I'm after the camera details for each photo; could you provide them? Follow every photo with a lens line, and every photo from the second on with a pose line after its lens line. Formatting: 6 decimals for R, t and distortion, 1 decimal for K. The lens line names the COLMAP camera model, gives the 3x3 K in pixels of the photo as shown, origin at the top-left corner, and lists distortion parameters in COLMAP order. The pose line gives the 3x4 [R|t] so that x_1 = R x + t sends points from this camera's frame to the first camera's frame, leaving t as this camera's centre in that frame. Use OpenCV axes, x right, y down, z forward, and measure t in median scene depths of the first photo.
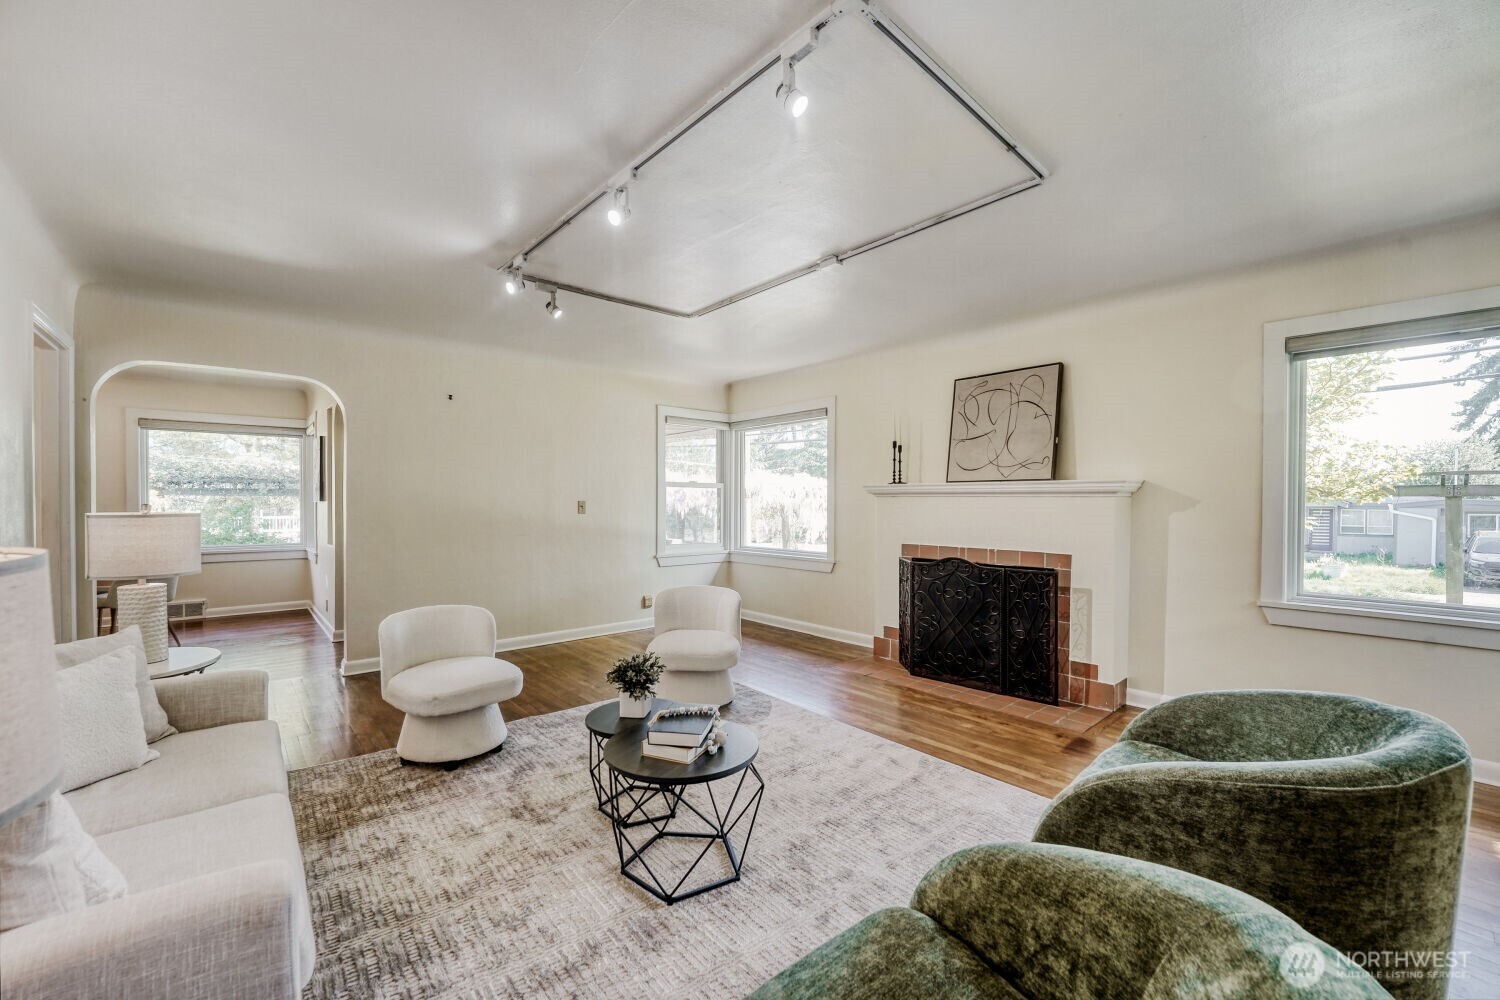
lens RADIAL K [[599.0, 0, 740.6], [0, 599.0, 505.6], [0, 0, 1]] dist [-0.014459, 0.000795]
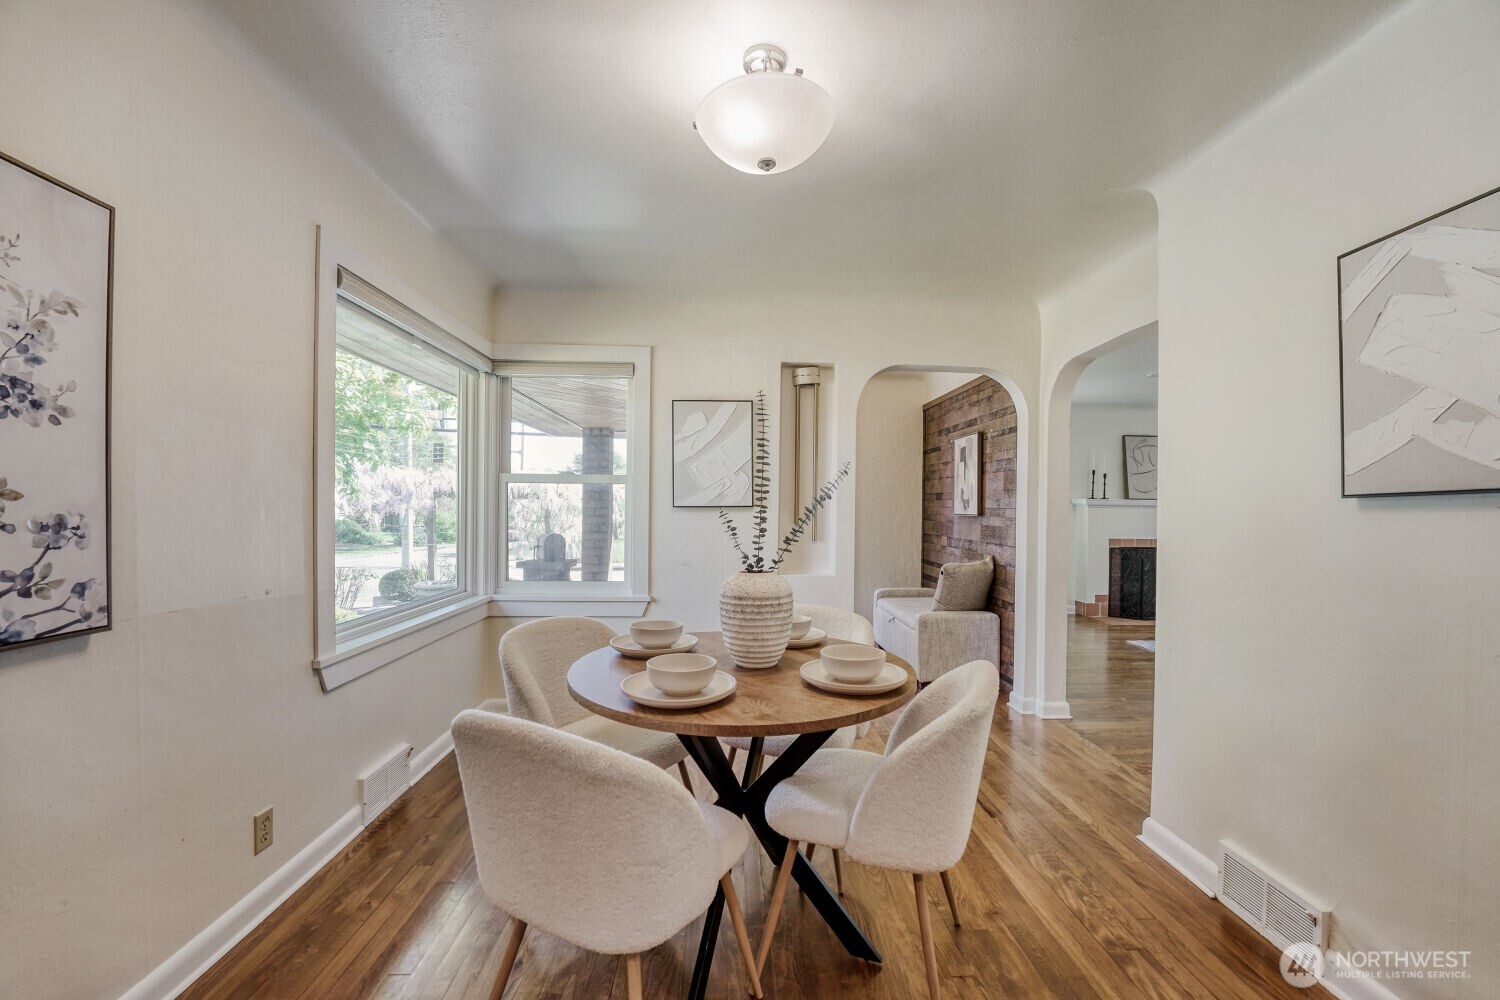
lens RADIAL K [[599.0, 0, 739.4], [0, 599.0, 513.6], [0, 0, 1]] dist [-0.014459, 0.000795]
pose [[0.637087, -0.001724, 0.770790, -1.495062], [-0.008600, 0.999919, 0.009344, -0.006361], [-0.770744, -0.012582, 0.637021, 0.758579]]
